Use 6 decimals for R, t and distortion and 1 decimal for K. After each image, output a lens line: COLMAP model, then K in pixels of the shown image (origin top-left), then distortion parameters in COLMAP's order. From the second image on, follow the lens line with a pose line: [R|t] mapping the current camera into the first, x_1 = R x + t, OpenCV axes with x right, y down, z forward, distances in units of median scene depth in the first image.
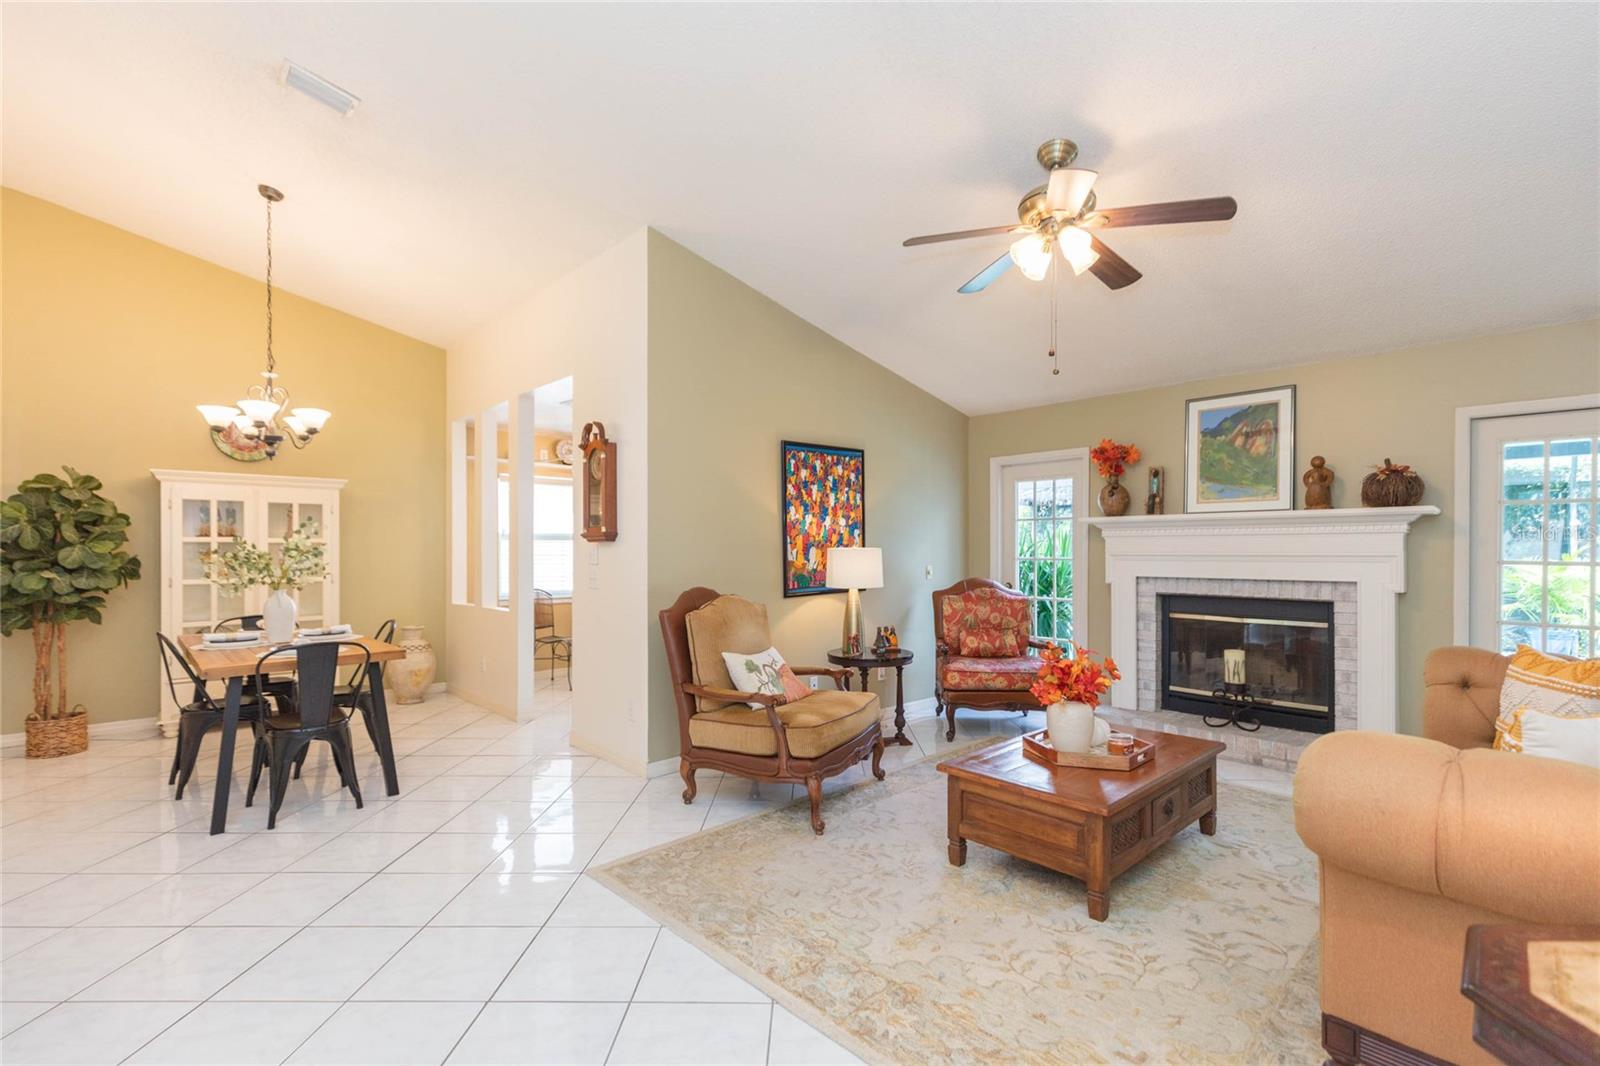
lens RADIAL K [[717.2, 0, 807.1], [0, 717.2, 551.4], [0, 0, 1]] dist [0.001933, -0.000117]
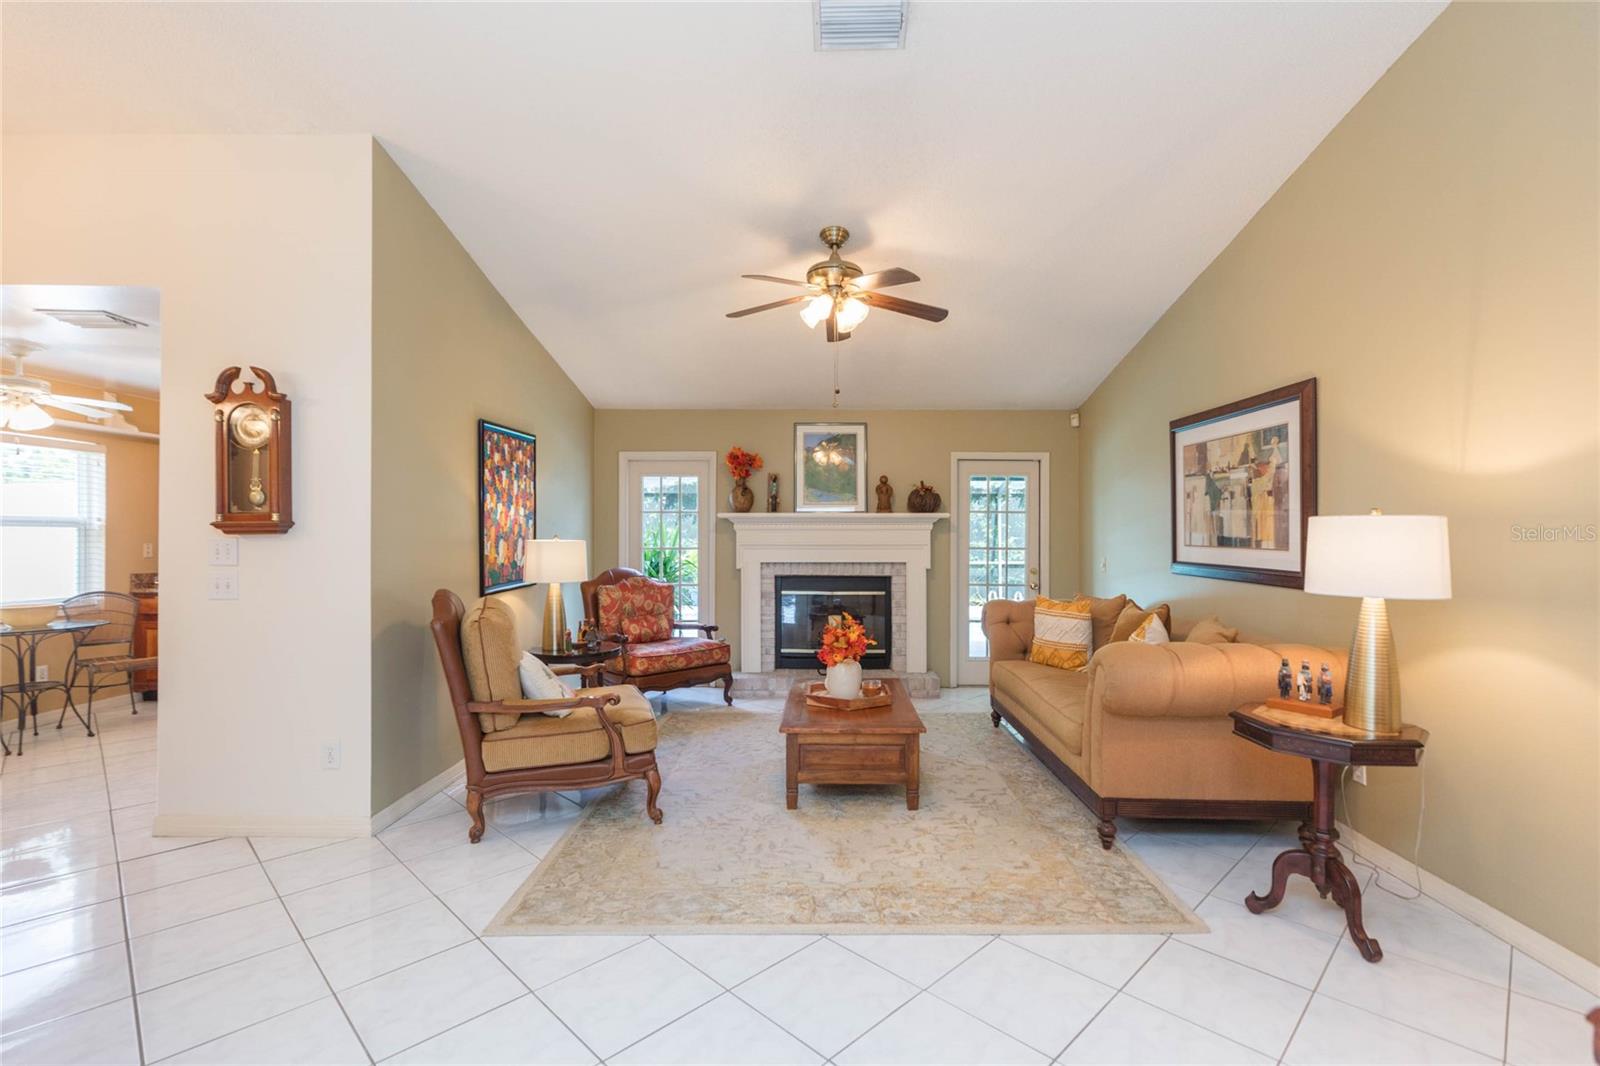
lens RADIAL K [[733.1, 0, 816.2], [0, 733.1, 523.3], [0, 0, 1]] dist [0.002865, 0.000299]
pose [[0.691535, 0.012835, 0.722229, -0.398058], [0.000507, 0.999833, -0.018254, -0.009188], [-0.722343, 0.012989, 0.691413, 0.075135]]
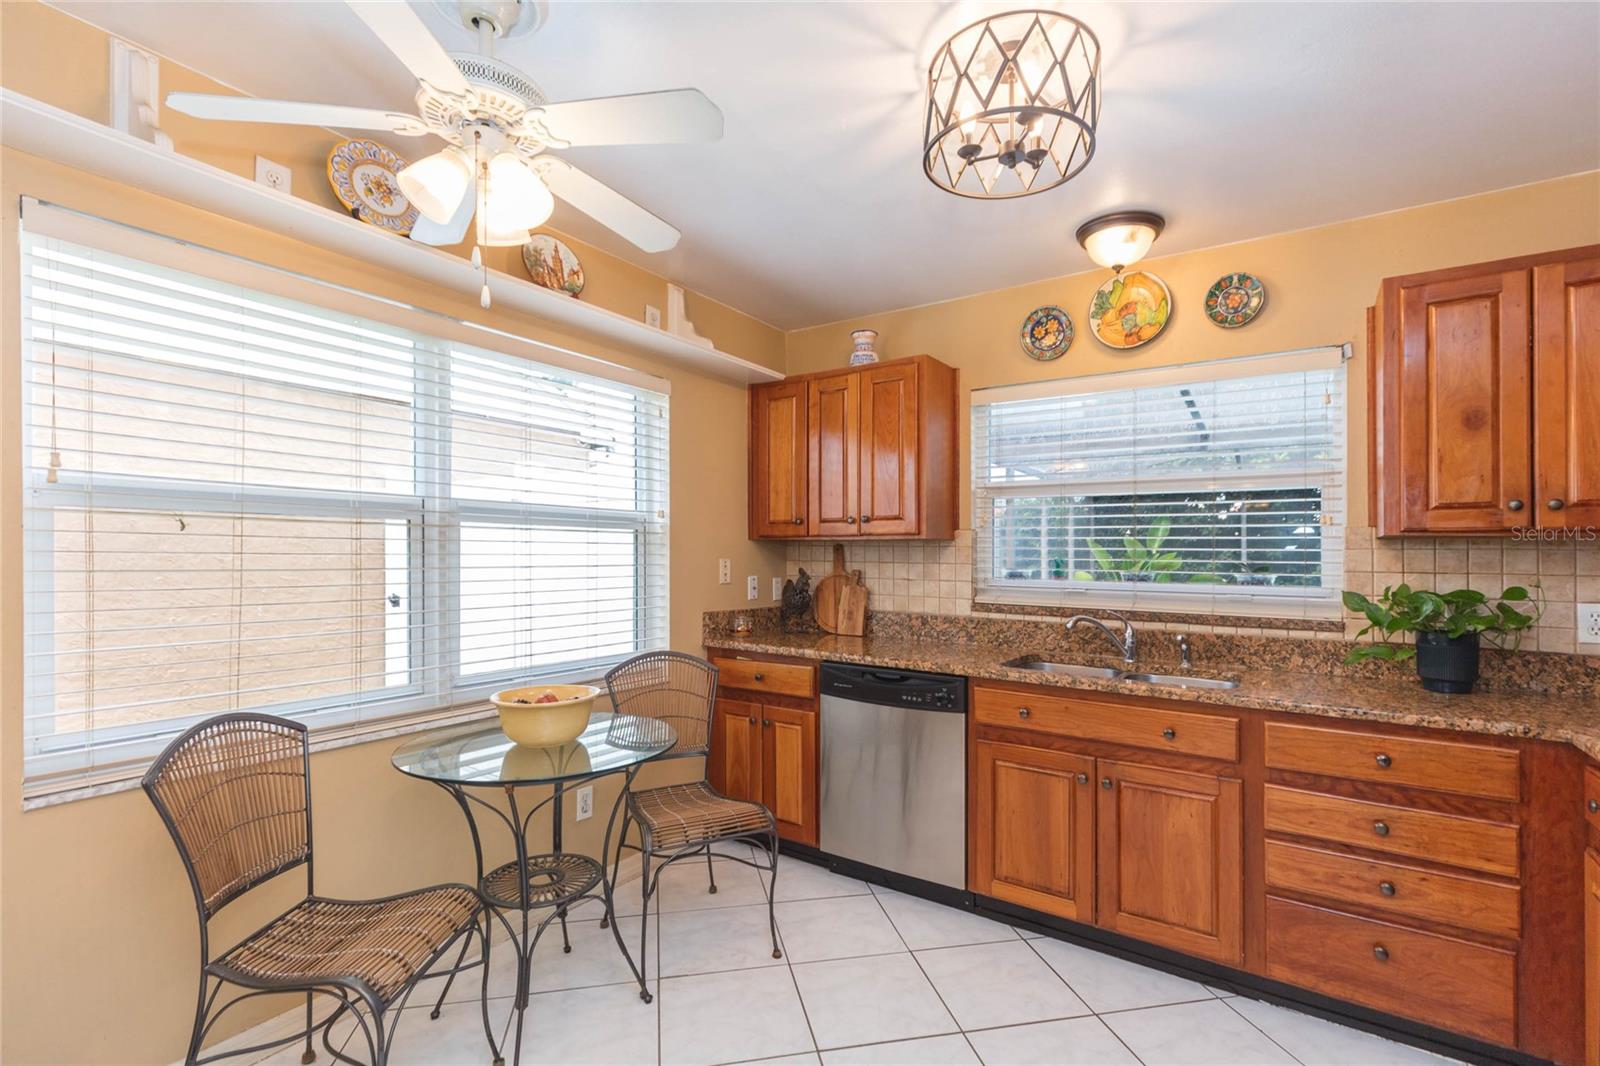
lens RADIAL K [[719.3, 0, 804.8], [0, 719.3, 540.7], [0, 0, 1]] dist [0.002415, 0.000438]
pose [[0.976007, 0.010970, 0.217463, -0.356689], [-0.007263, 0.999815, -0.017836, -0.003867], [-0.217619, 0.015829, 0.975906, 1.069752]]
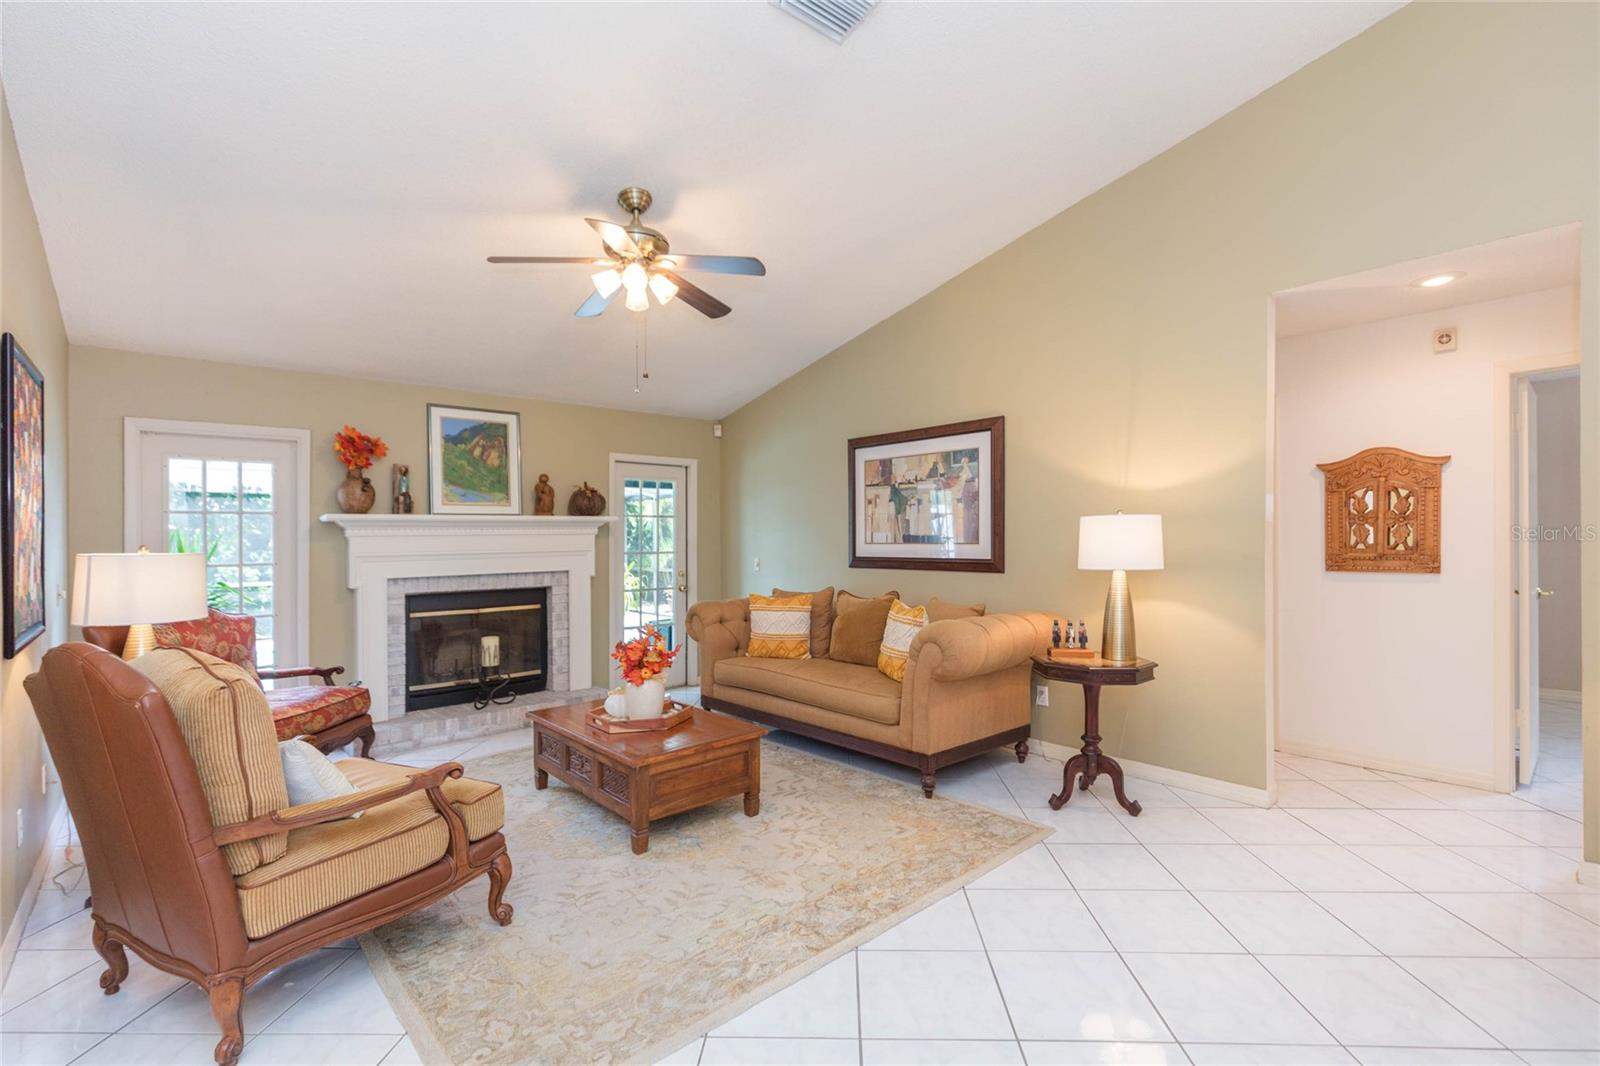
lens RADIAL K [[720.3, 0, 815.1], [0, 720.3, 530.6], [0, 0, 1]] dist [0.003108, 0.000740]
pose [[0.023219, 0.013194, 0.999643, -0.505622], [0.020356, 0.999699, -0.013668, -0.003691], [-0.999523, 0.020666, 0.022943, 0.439820]]
